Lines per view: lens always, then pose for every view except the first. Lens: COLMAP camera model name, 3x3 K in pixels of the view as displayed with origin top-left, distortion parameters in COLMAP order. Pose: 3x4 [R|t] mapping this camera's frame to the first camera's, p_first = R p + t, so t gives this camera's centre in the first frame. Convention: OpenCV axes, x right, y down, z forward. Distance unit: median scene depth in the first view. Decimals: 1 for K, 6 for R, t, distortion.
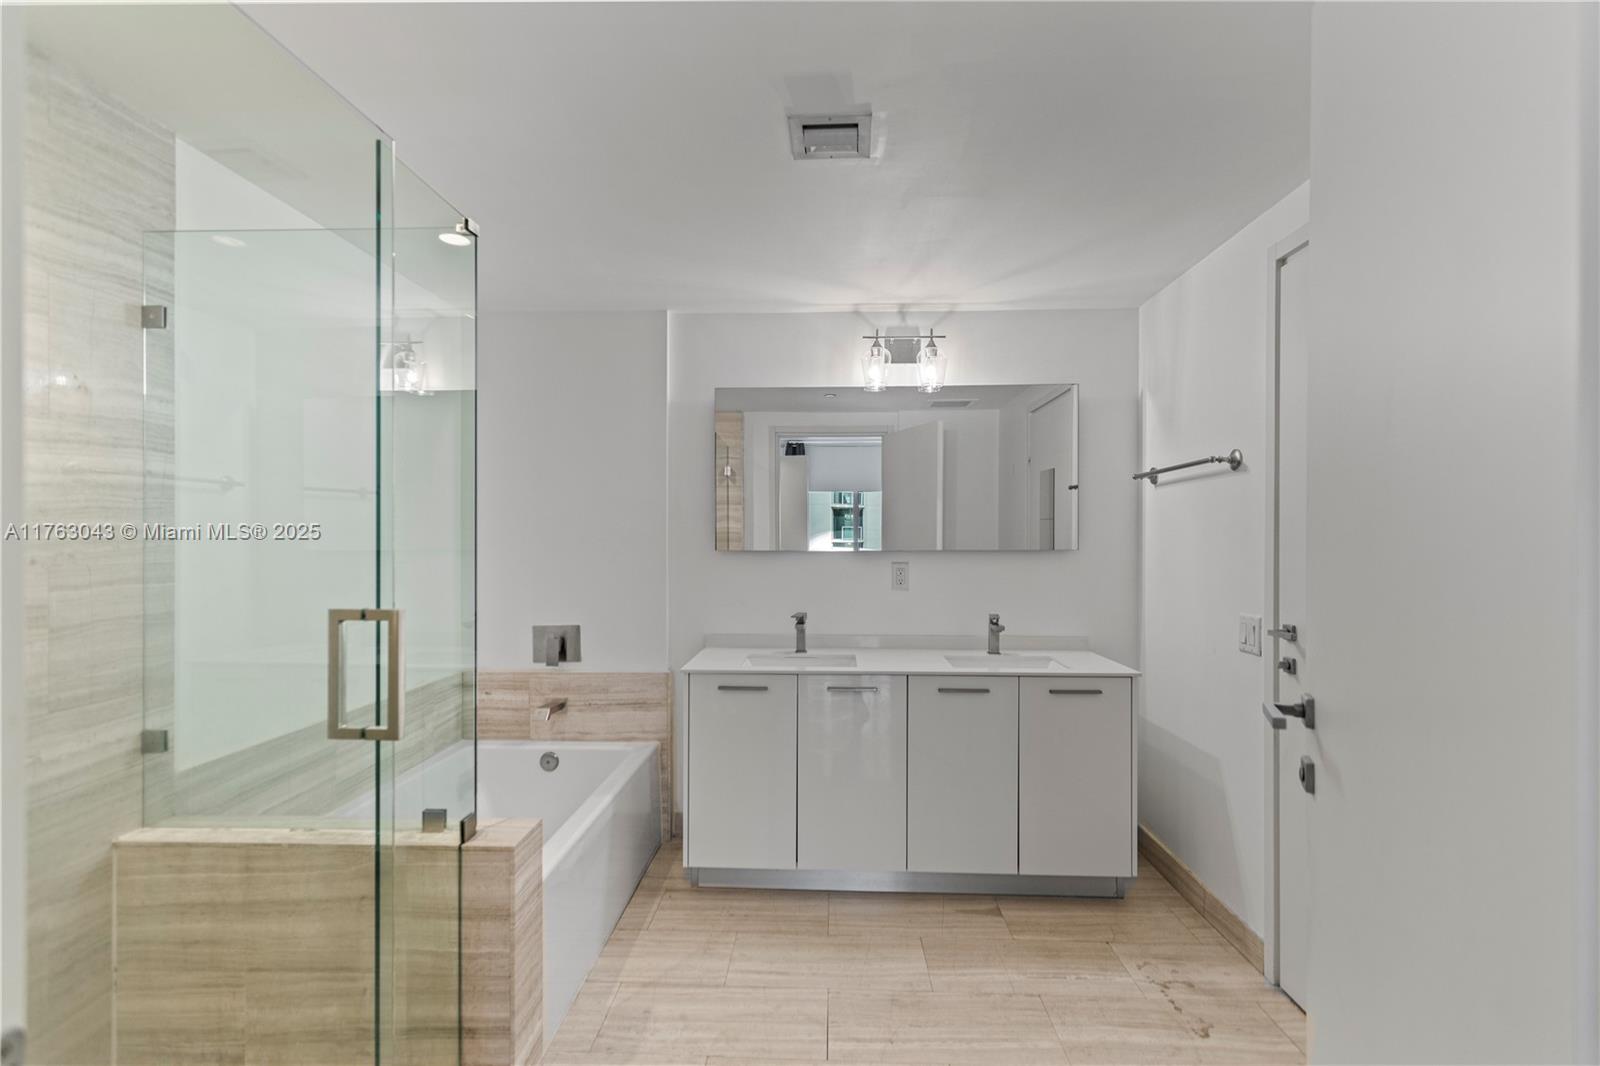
lens RADIAL K [[762.4, 0, 804.1], [0, 762.4, 541.6], [0, 0, 1]] dist [0.004662, 0.000365]
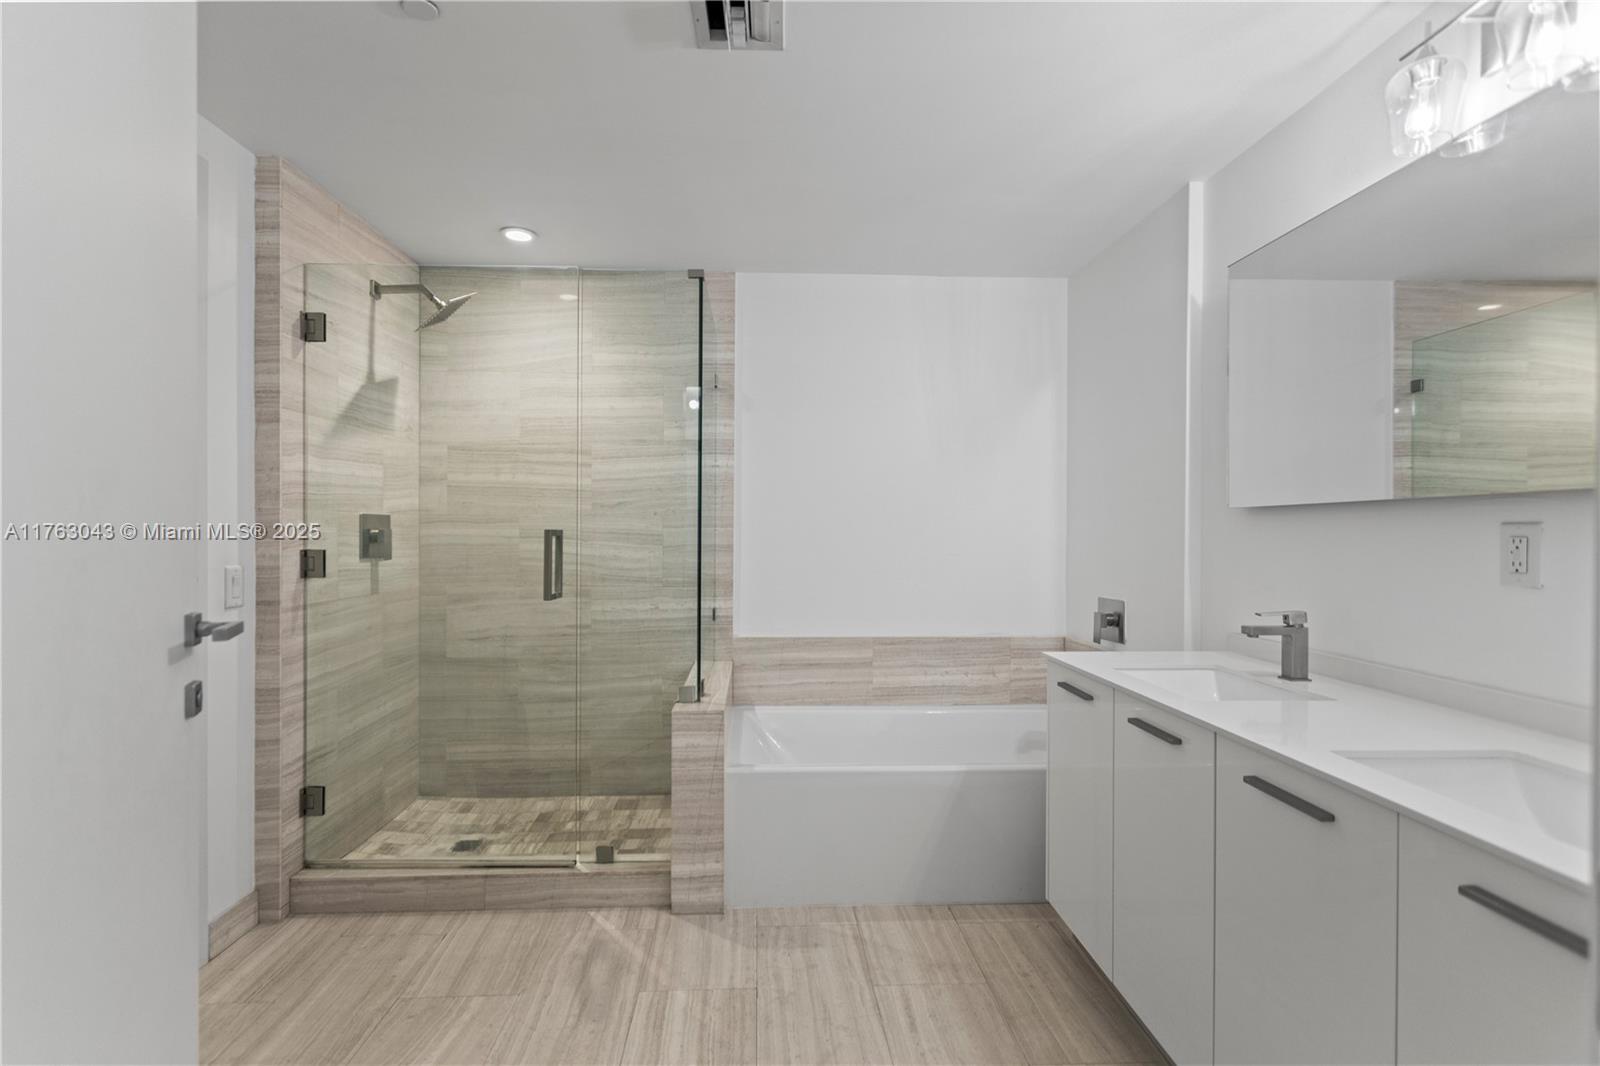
lens RADIAL K [[762.4, 0, 798.2], [0, 762.4, 540.2], [0, 0, 1]] dist [0.004662, 0.000365]
pose [[0.083988, 0.008417, -0.996431, 0.636809], [-0.008852, 0.999931, 0.007701, 0.044980], [0.996427, 0.008174, 0.084056, 0.682296]]
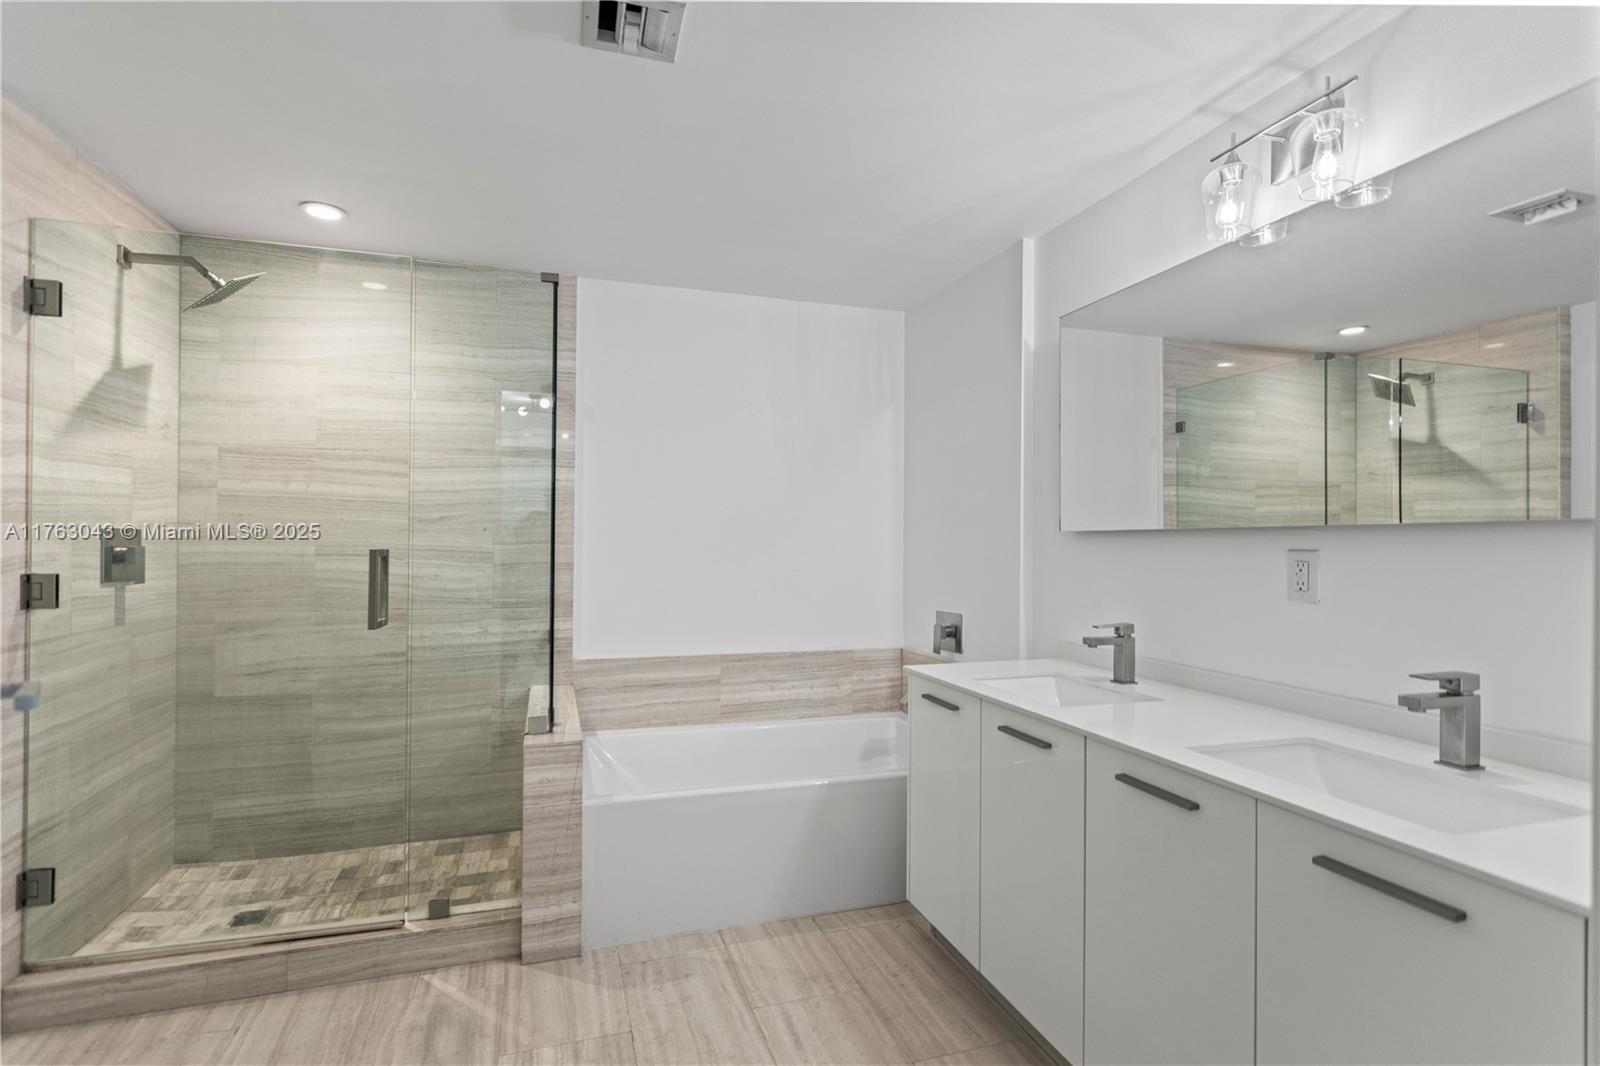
lens RADIAL K [[762.4, 0, 812.1], [0, 762.4, 546.1], [0, 0, 1]] dist [0.004662, 0.000365]
pose [[0.342998, 0.000624, -0.939336, 0.624233], [-0.009438, 0.999952, -0.002782, 0.037547], [0.939289, 0.009820, 0.342987, 0.627212]]
